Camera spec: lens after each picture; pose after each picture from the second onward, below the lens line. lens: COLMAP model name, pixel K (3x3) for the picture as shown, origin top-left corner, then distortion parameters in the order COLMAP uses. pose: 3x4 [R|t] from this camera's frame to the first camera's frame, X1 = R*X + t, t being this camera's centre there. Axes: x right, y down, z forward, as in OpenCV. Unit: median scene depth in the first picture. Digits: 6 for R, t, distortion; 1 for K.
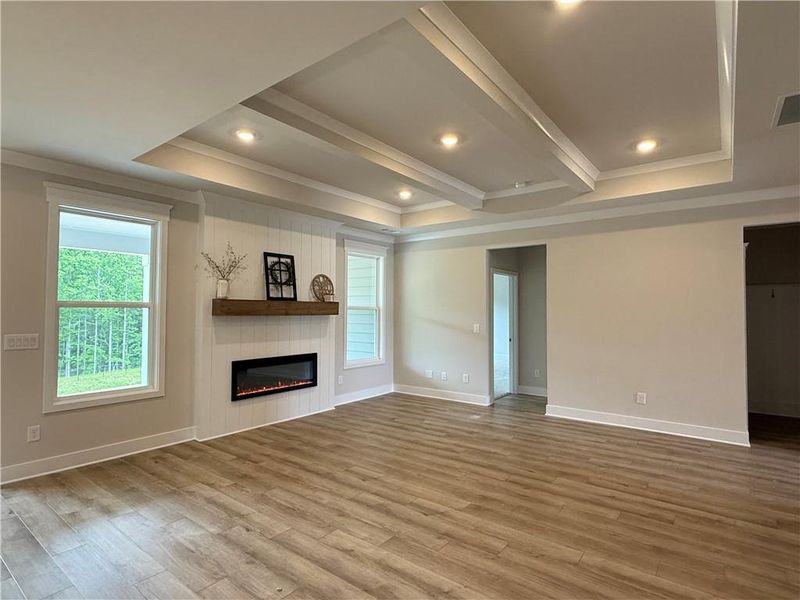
lens RADIAL K [[425.5, 0, 400.0], [0, 425.5, 300.0], [0, 0, 1]] dist [-0.000321, 0.001242]
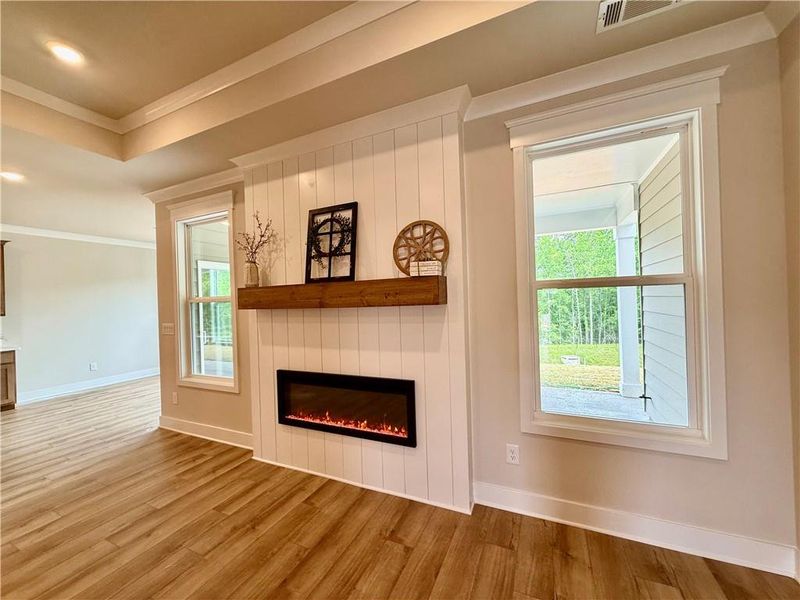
lens RADIAL K [[318.1, 0, 400.0], [0, 318.1, 300.0], [0, 0, 1]] dist [-0.000527, 0.000000]
pose [[0.223690, -0.013030, -0.974573, 0.186867], [0.055069, 0.998482, -0.000710, 0.032622], [0.973103, -0.053510, 0.224068, 1.027106]]
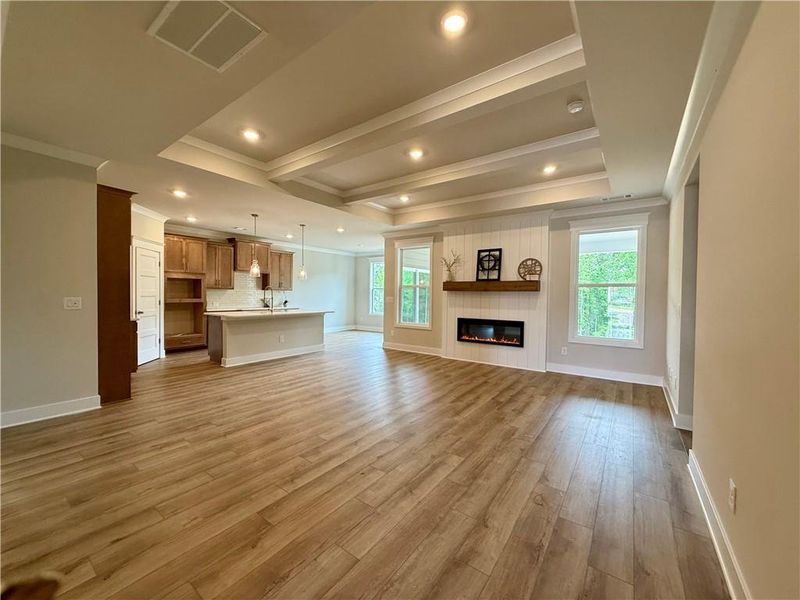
lens RADIAL K [[318.1, 0, 400.0], [0, 318.1, 300.0], [0, 0, 1]] dist [-0.000527, 0.000000]
pose [[0.023979, 0.012511, -0.999634, 0.833613], [0.011130, 0.999856, 0.012780, 0.050347], [0.999651, -0.011432, 0.023836, 0.693529]]
